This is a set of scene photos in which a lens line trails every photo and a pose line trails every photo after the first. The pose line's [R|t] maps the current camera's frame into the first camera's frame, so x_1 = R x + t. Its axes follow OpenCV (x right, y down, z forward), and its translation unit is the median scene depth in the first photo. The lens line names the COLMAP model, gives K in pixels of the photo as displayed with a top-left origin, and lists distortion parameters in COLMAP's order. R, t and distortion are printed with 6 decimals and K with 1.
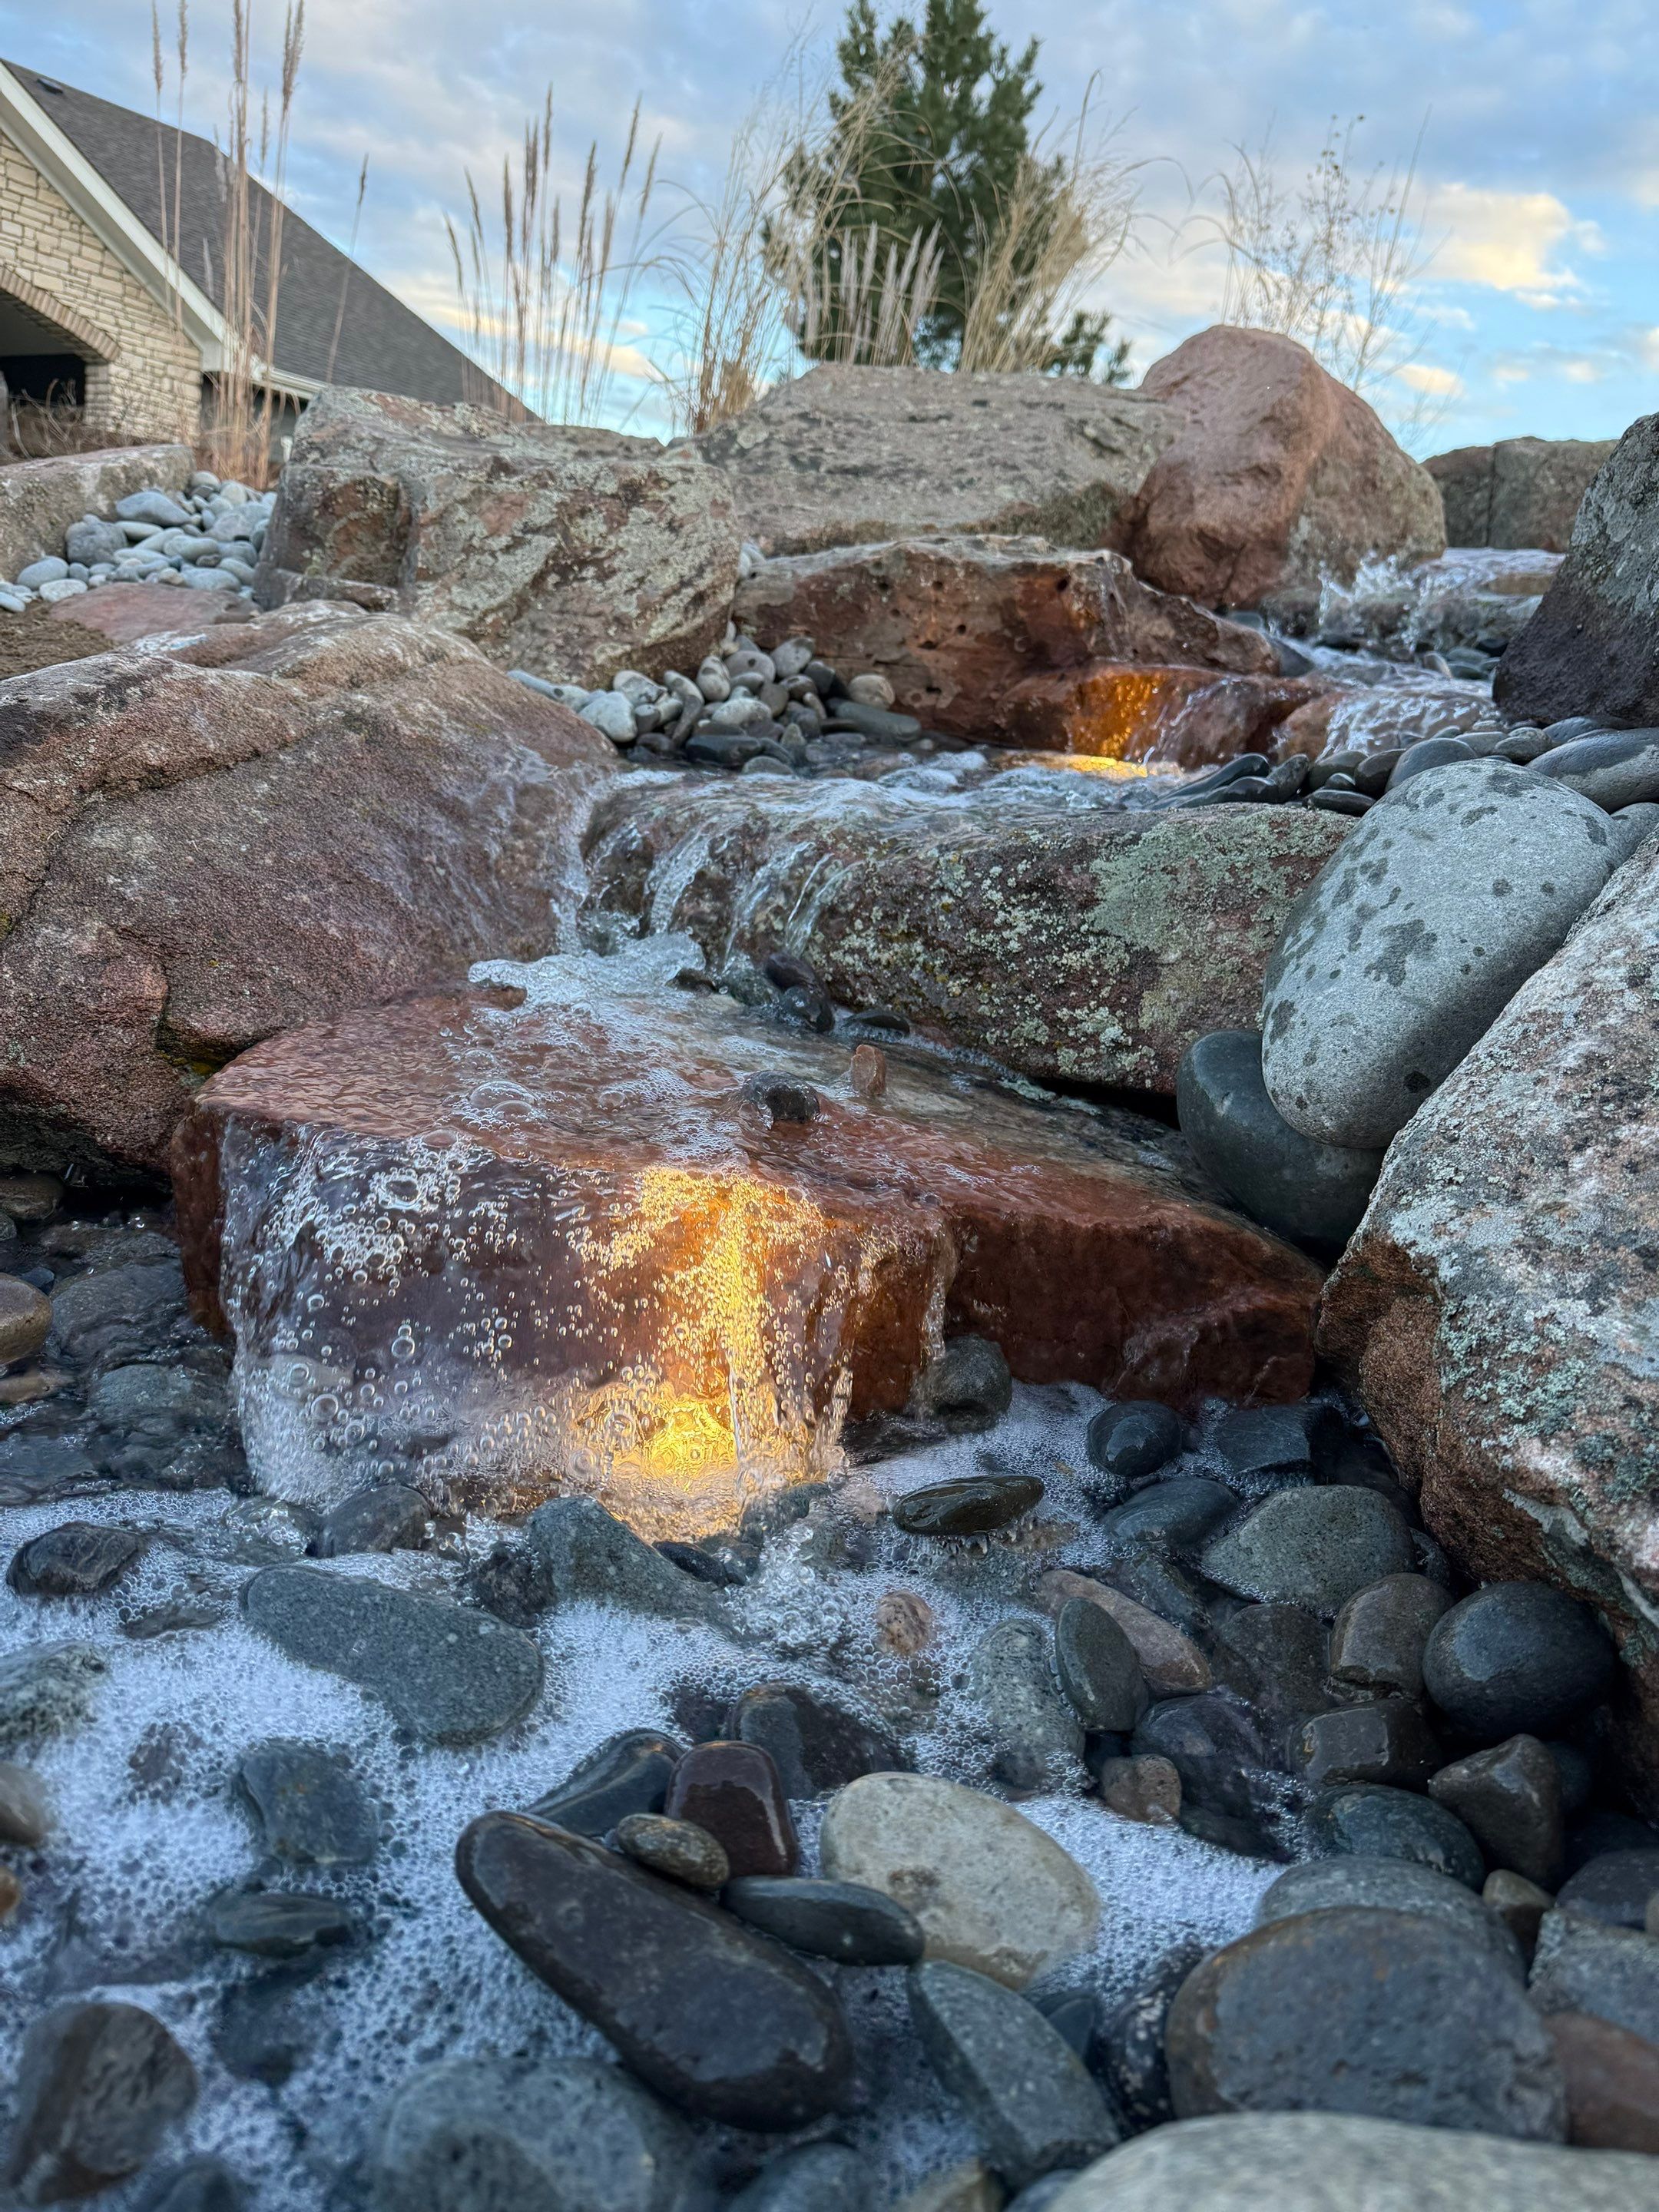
lens RADIAL K [[1544.8, 0, 838.0], [0, 1544.8, 1100.3], [0, 0, 1]] dist [0.130400, -0.255721]
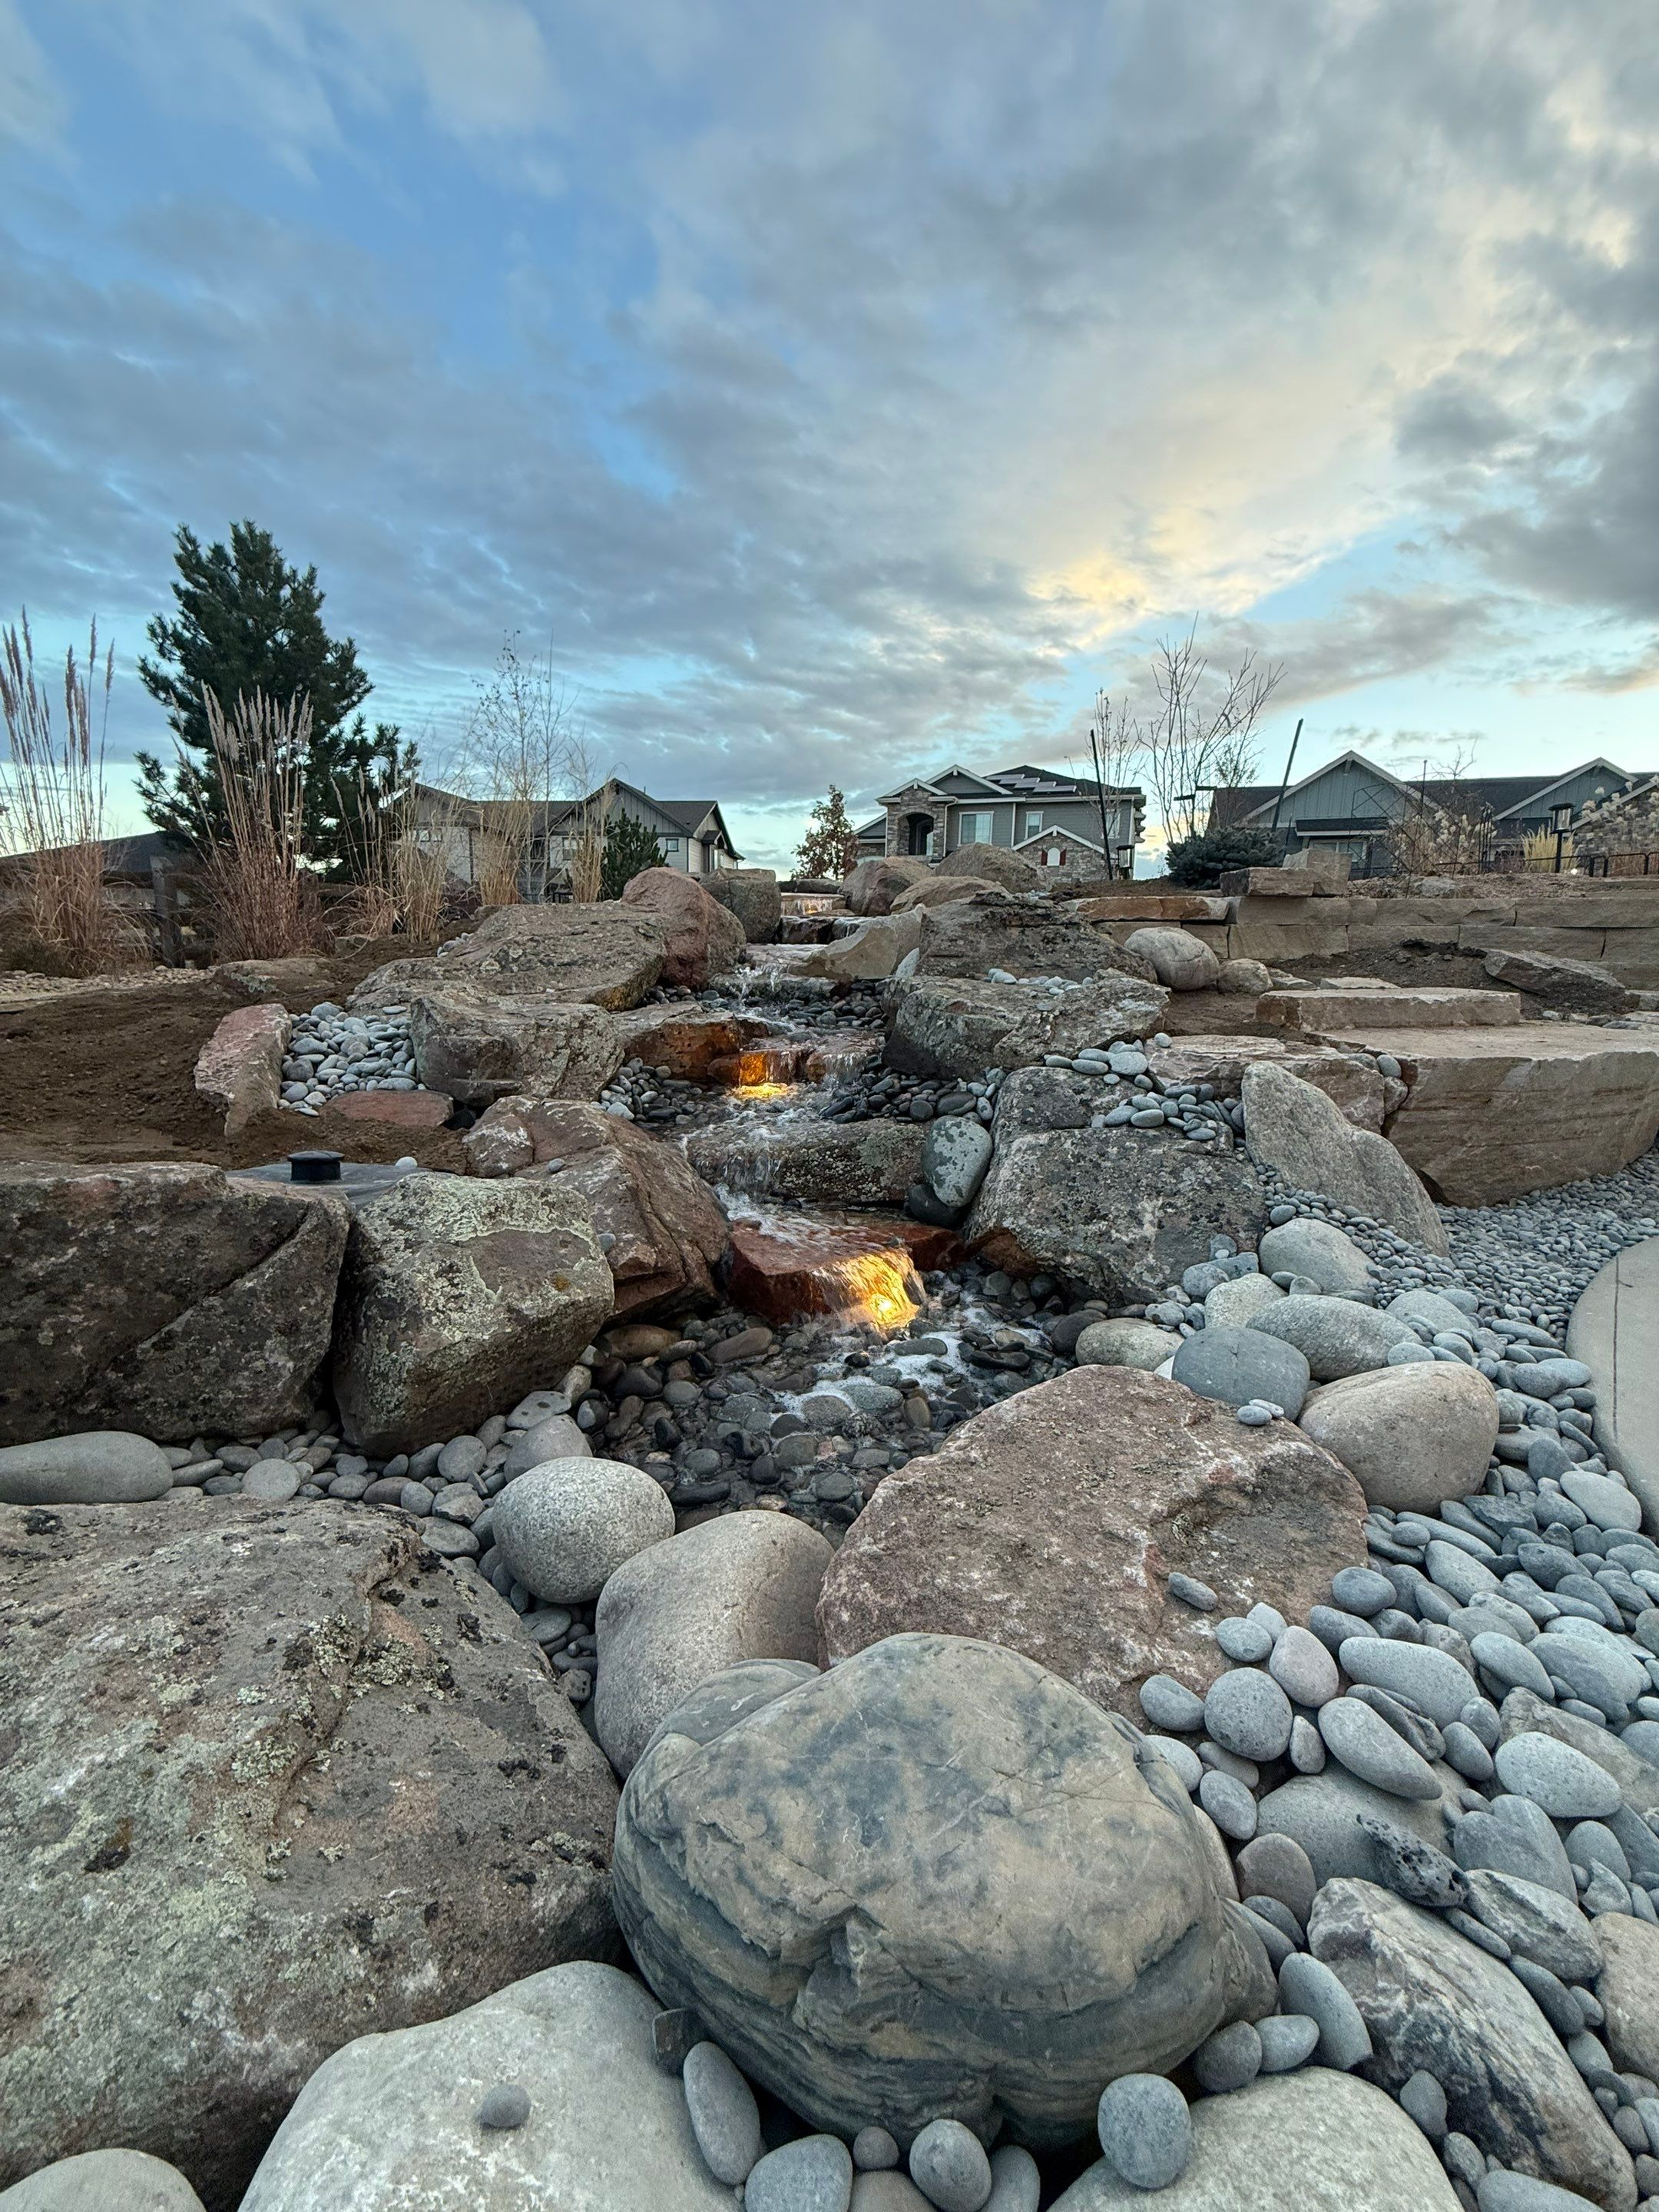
lens RADIAL K [[872.8, 0, 828.8], [0, 872.8, 1100.4], [0, 0, 1]] dist [-0.000749, -0.000746]
pose [[0.804915, -0.217407, 0.552128, -0.983115], [0.228853, 0.972217, 0.049192, -0.357827], [-0.547483, 0.086760, 0.832307, -0.726251]]
